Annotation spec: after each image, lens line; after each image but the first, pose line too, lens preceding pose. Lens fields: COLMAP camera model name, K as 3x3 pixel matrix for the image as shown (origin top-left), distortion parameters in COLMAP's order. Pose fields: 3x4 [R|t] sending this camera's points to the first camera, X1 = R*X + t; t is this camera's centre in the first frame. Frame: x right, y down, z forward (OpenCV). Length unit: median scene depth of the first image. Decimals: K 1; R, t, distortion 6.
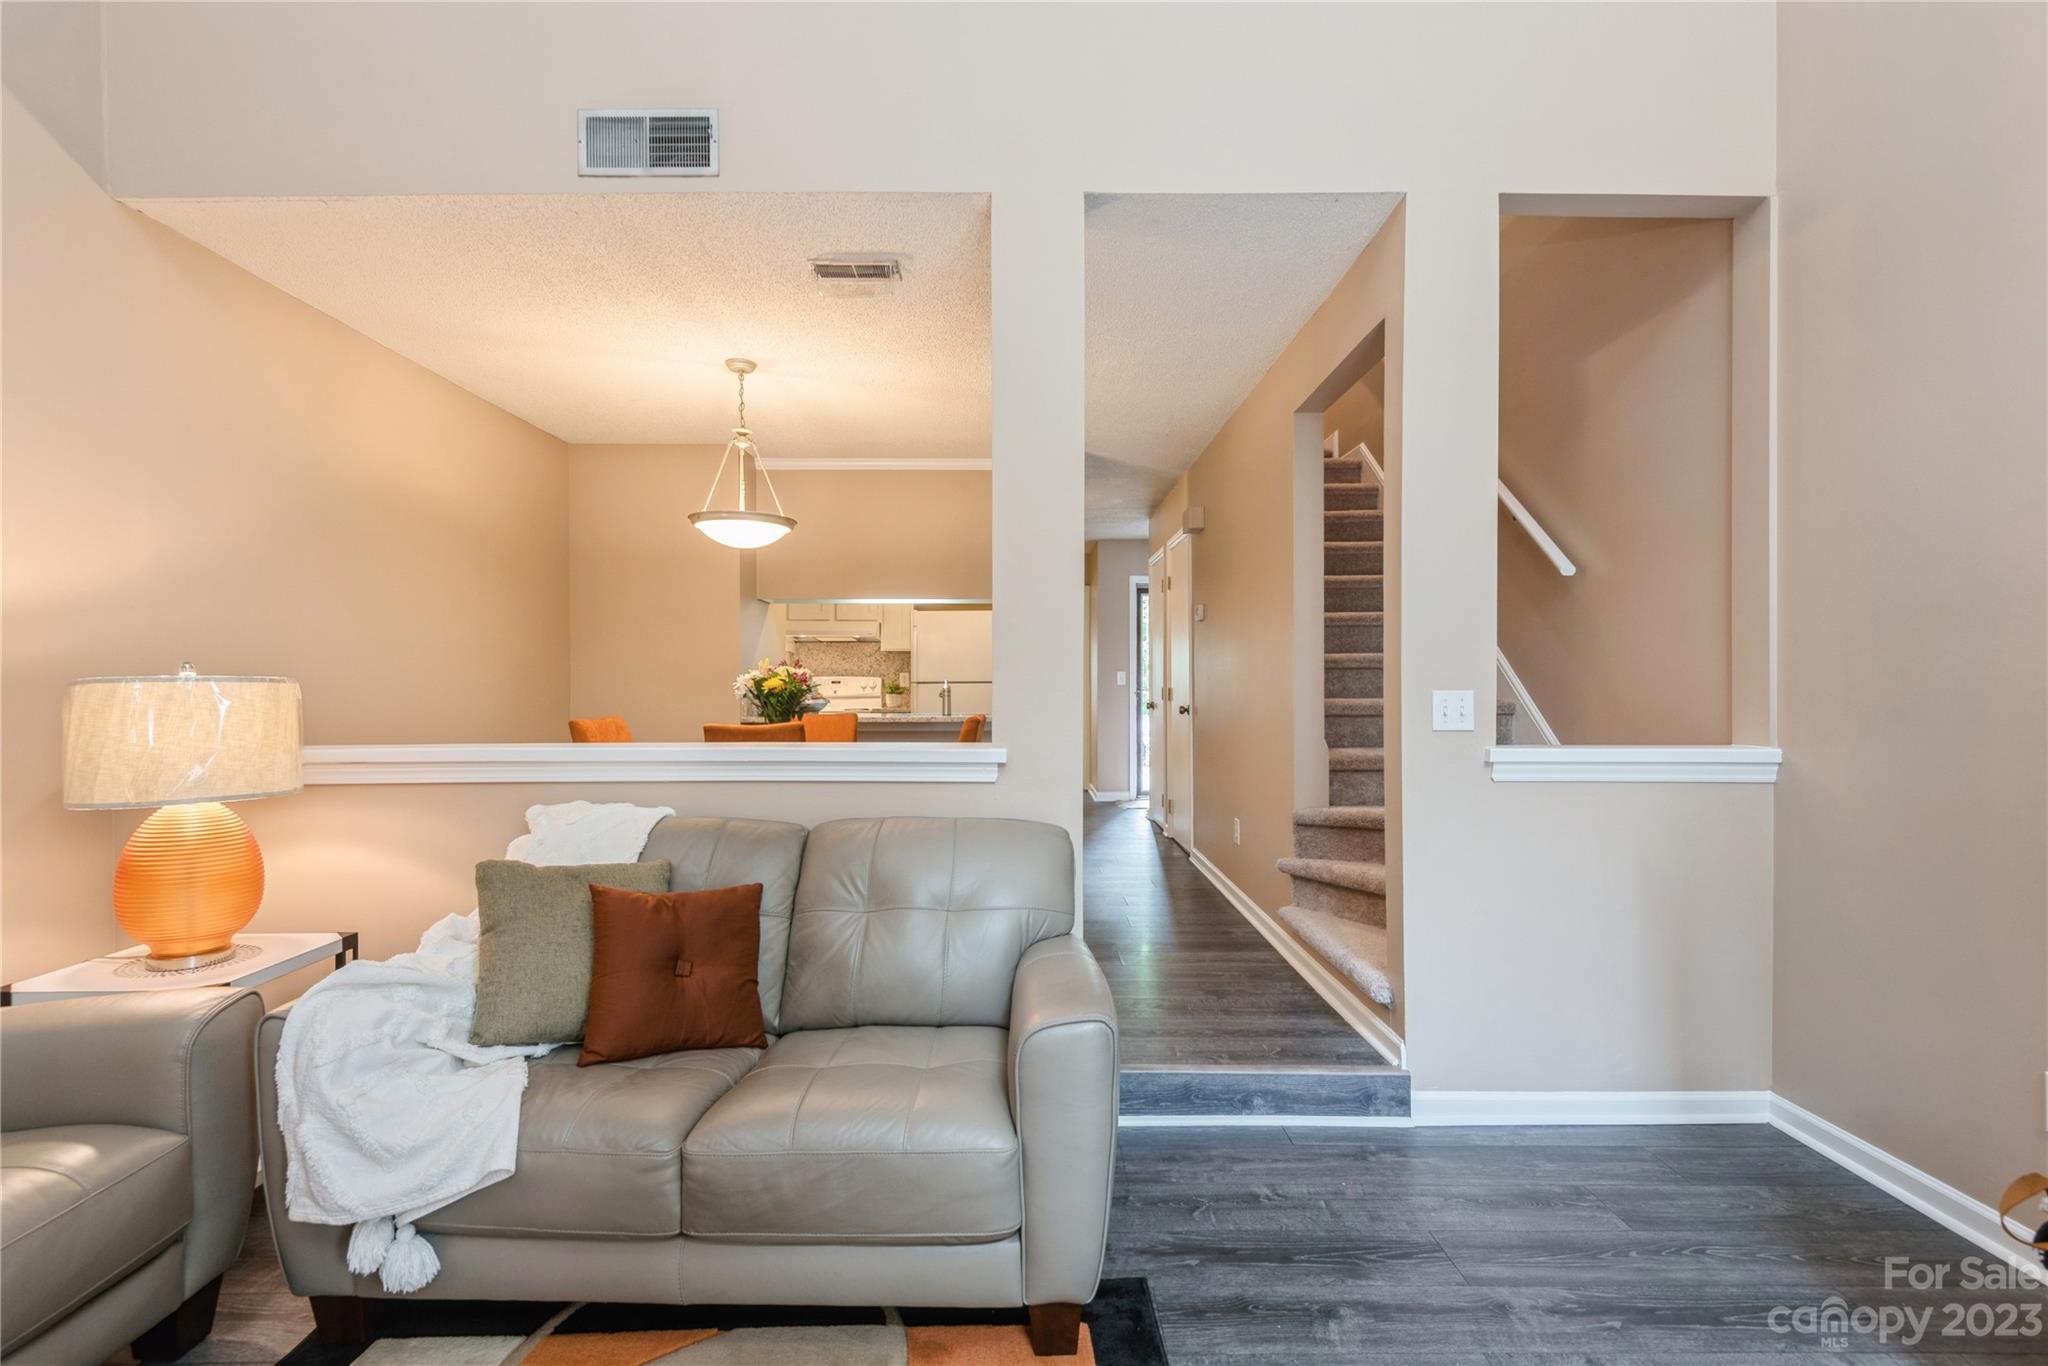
lens RADIAL K [[926.3, 0, 1022.2], [0, 926.3, 690.5], [0, 0, 1]] dist [0.030168, -0.019676]
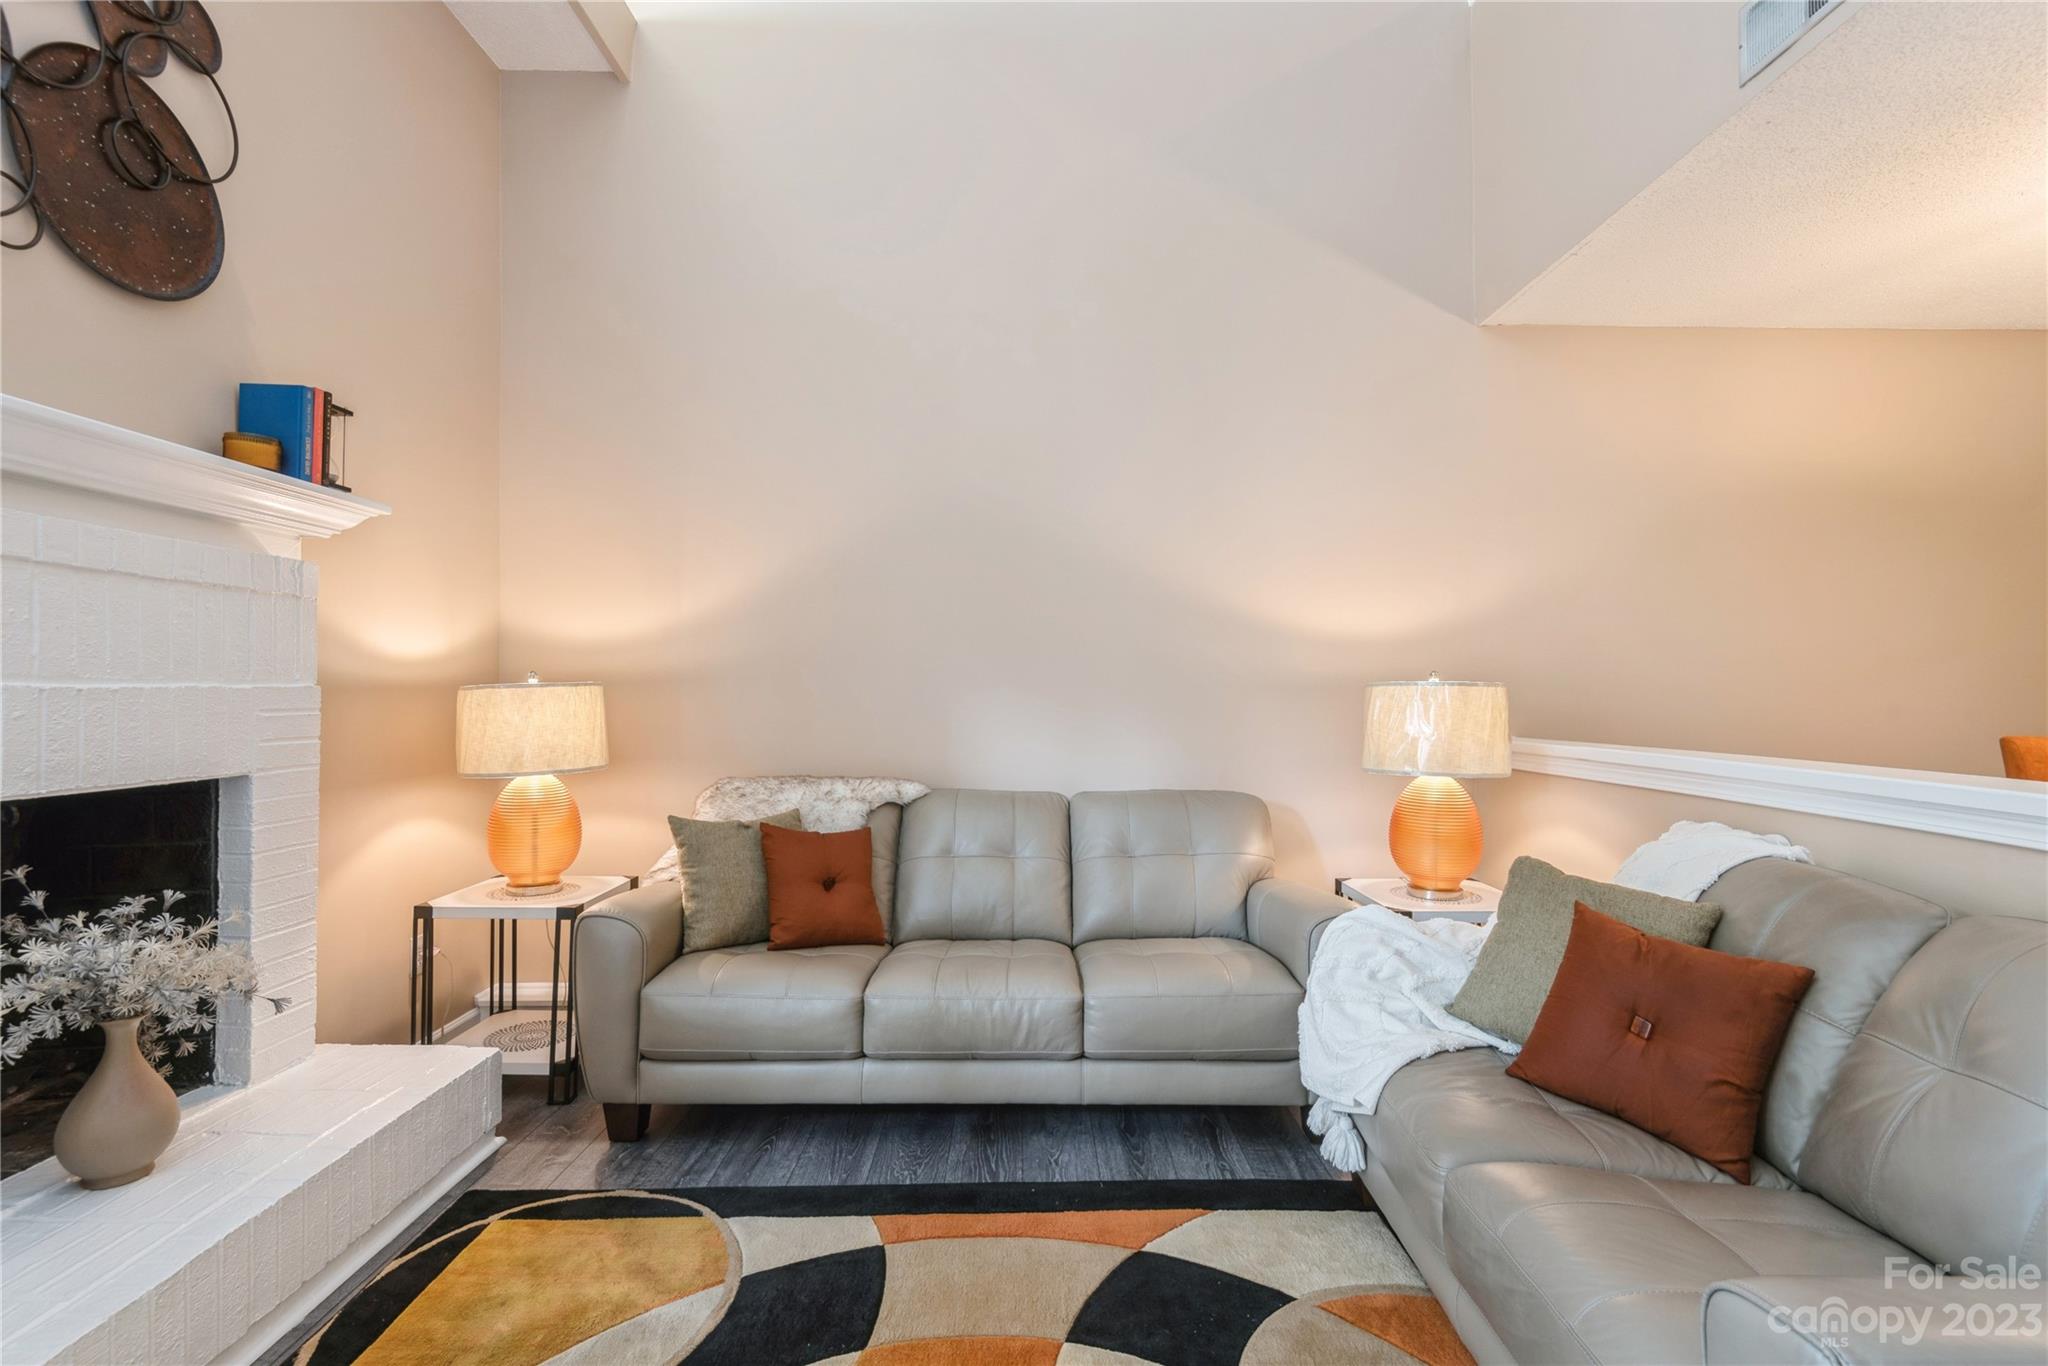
lens RADIAL K [[926.3, 0, 1022.2], [0, 926.3, 690.5], [0, 0, 1]] dist [0.030168, -0.019676]
pose [[-0.004853, 0.003813, -0.999981, 0.380159], [-0.006018, 0.999975, 0.003842, -0.003252], [0.999970, 0.006037, -0.004830, 0.356746]]
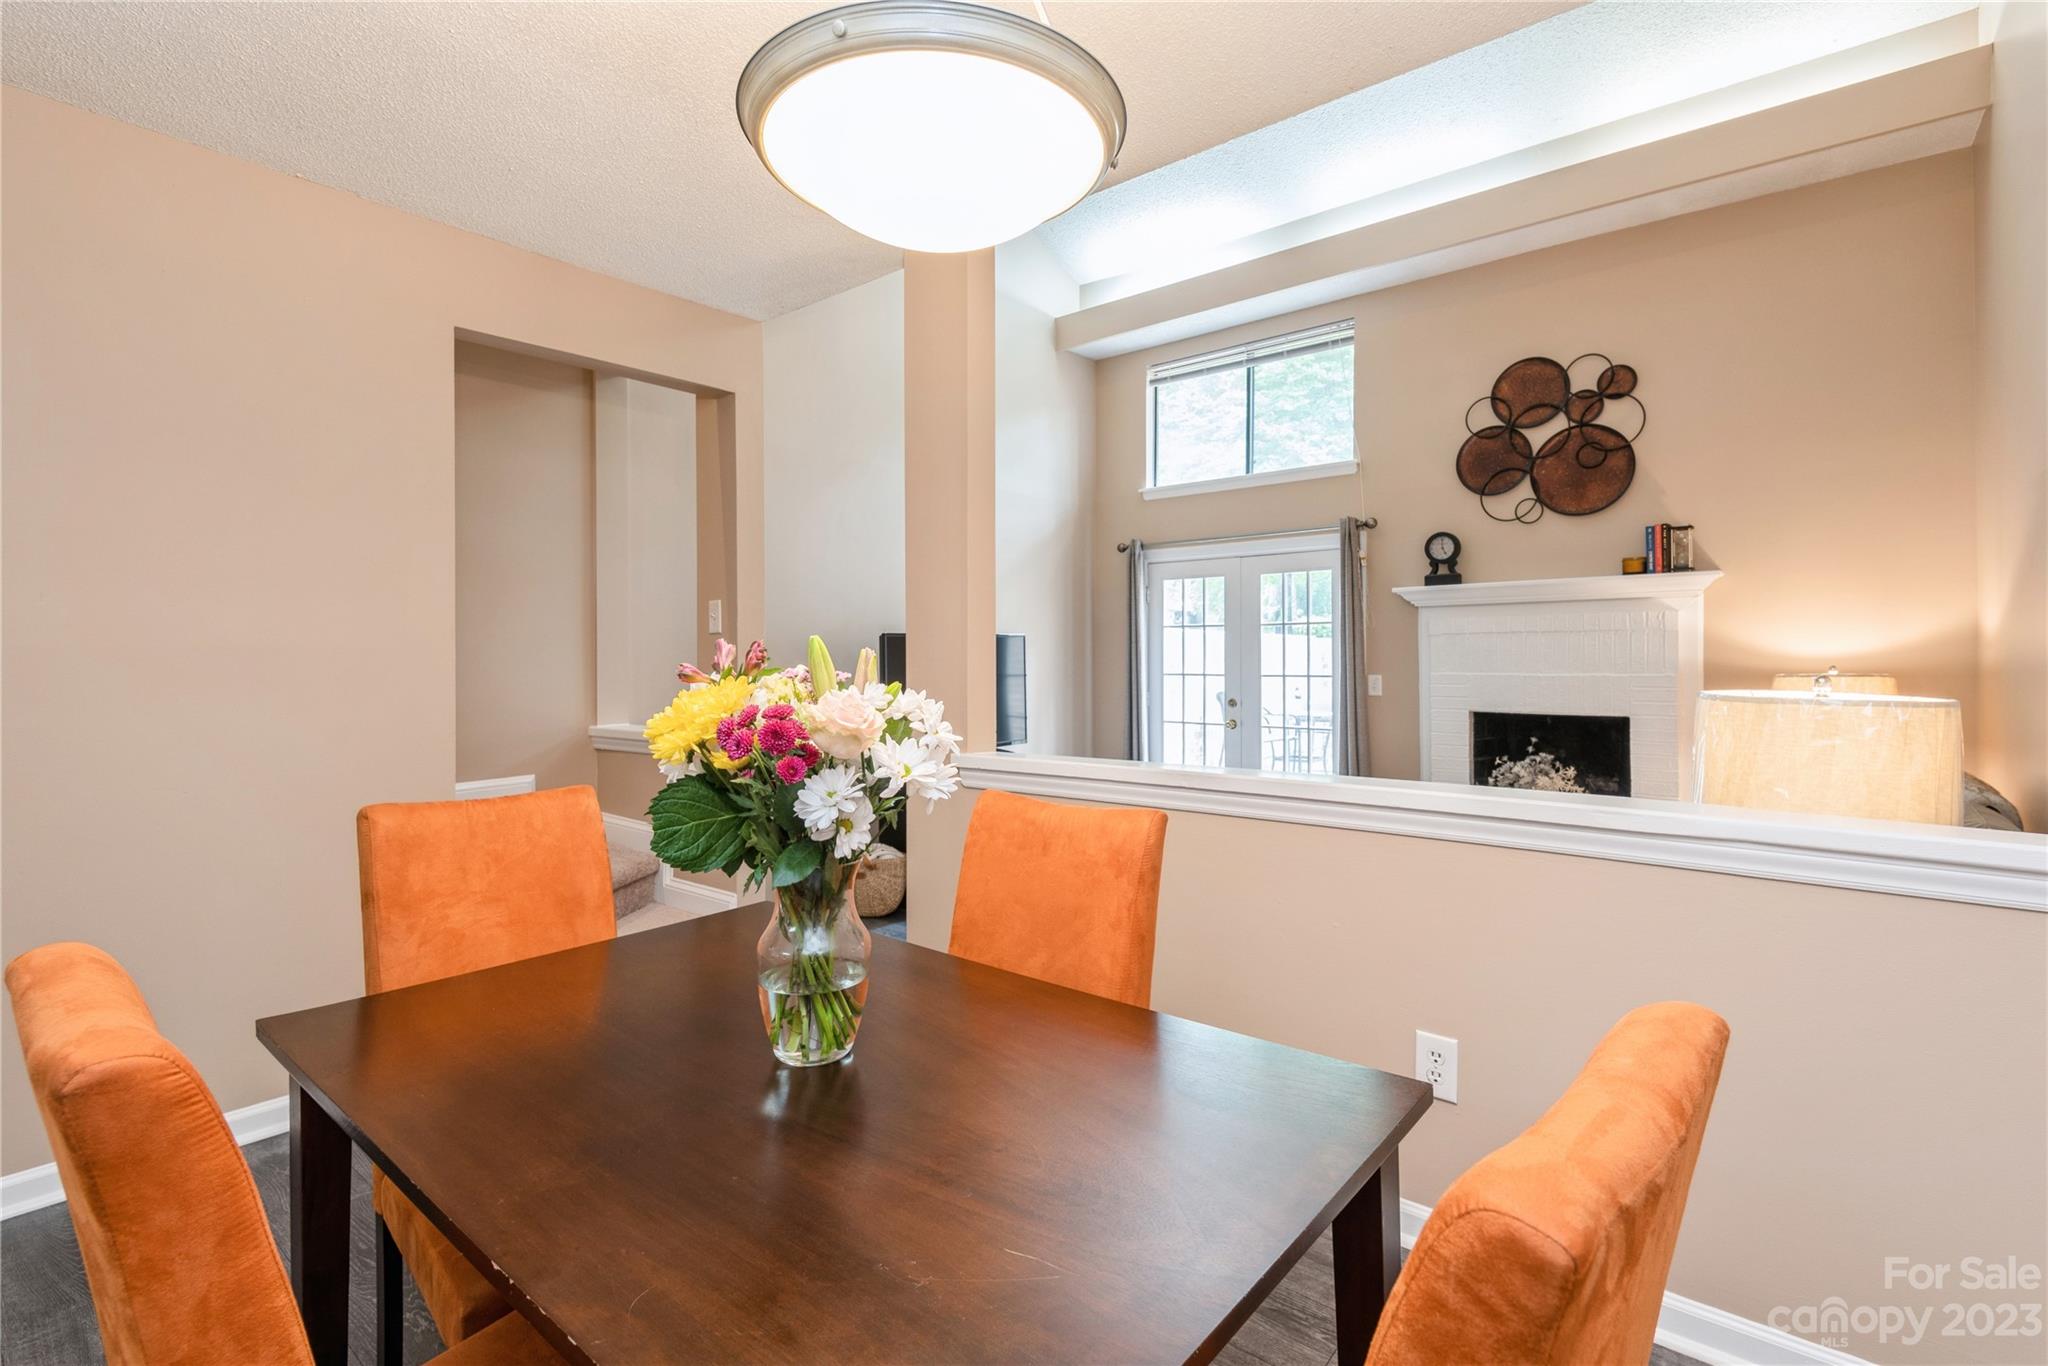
lens RADIAL K [[958.8, 0, 1024.6], [0, 958.8, 649.0], [0, 0, 1]] dist [0.029539, -0.000211]
pose [[-0.770283, 0.013820, 0.637552, -0.794445], [0.009440, 0.999903, -0.010270, -0.043605], [-0.637632, -0.001892, -0.770339, 1.895559]]
